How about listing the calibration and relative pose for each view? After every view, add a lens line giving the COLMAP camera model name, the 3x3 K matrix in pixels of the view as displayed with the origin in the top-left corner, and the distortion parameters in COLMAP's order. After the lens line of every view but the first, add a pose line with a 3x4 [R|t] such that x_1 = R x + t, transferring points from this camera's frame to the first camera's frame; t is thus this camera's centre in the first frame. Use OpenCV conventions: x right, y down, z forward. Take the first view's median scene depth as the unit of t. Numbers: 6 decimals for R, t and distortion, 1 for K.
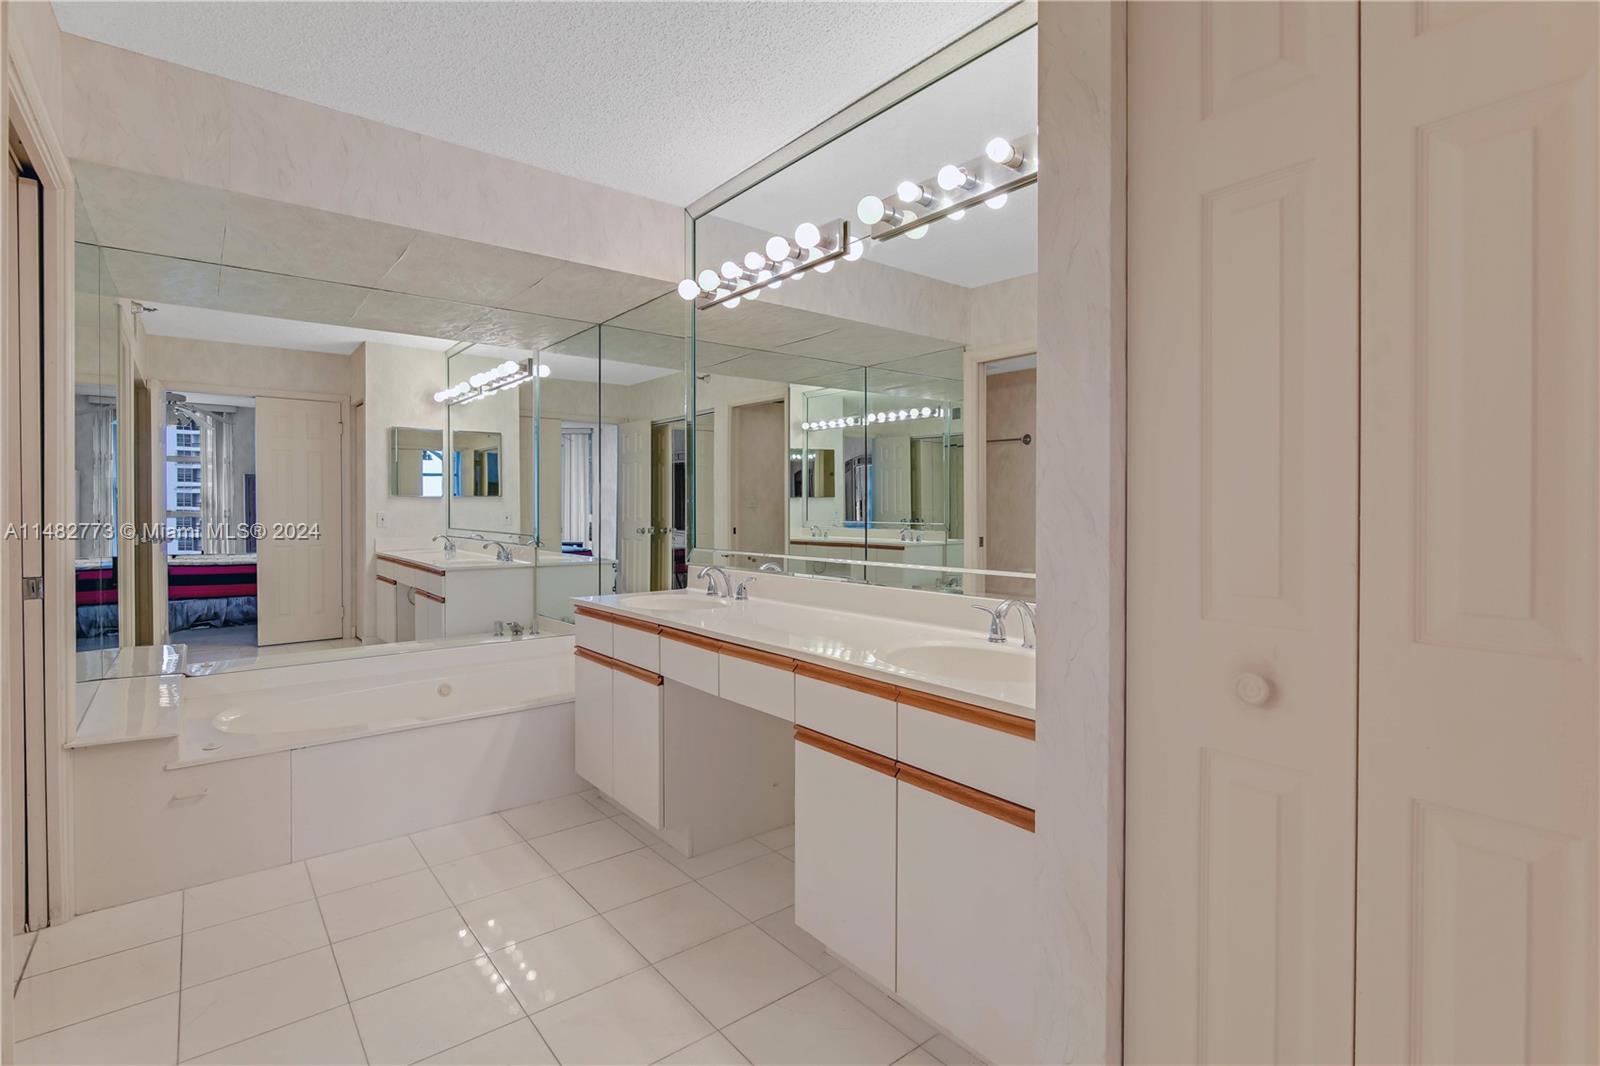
lens RADIAL K [[746.7, 0, 803.4], [0, 746.7, 524.4], [0, 0, 1]] dist [-0.010595, -0.000072]
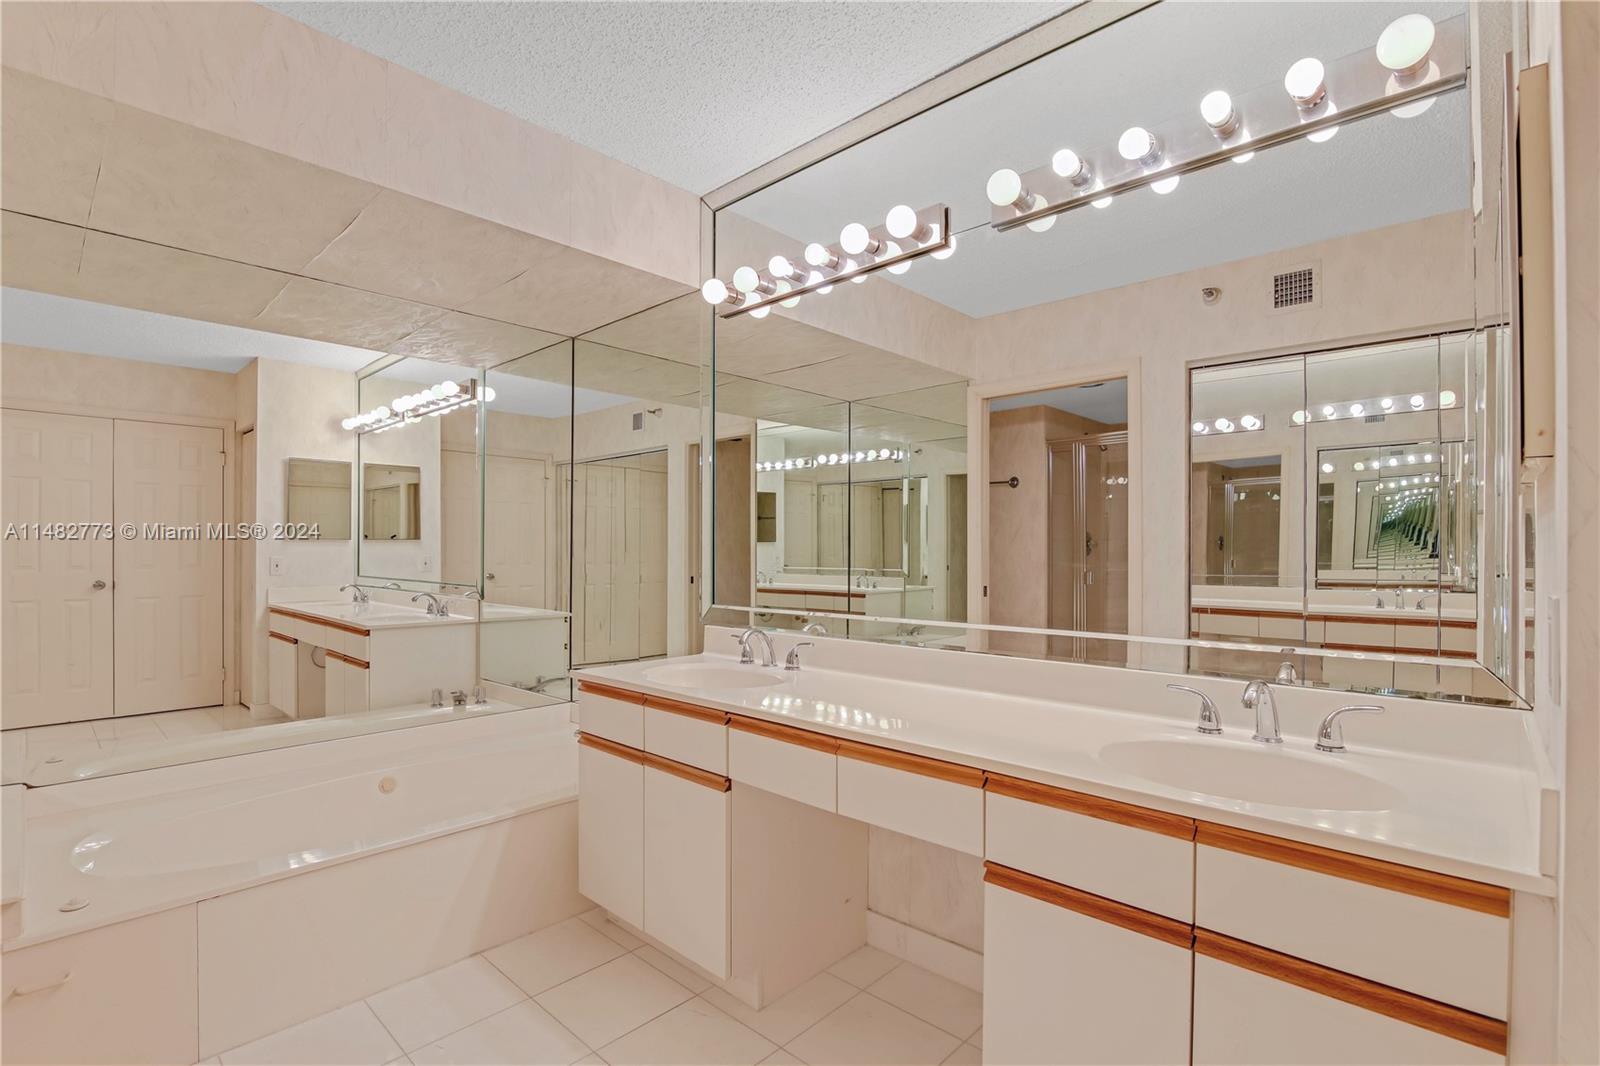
lens RADIAL K [[733.6, 0, 802.6], [0, 733.6, 558.5], [0, 0, 1]] dist [-0.020301, -0.000031]
pose [[0.990365, 0.001446, 0.138471, -0.115174], [0.000204, 0.999929, -0.011905, -0.006917], [-0.138479, 0.011819, 0.990295, 0.128848]]
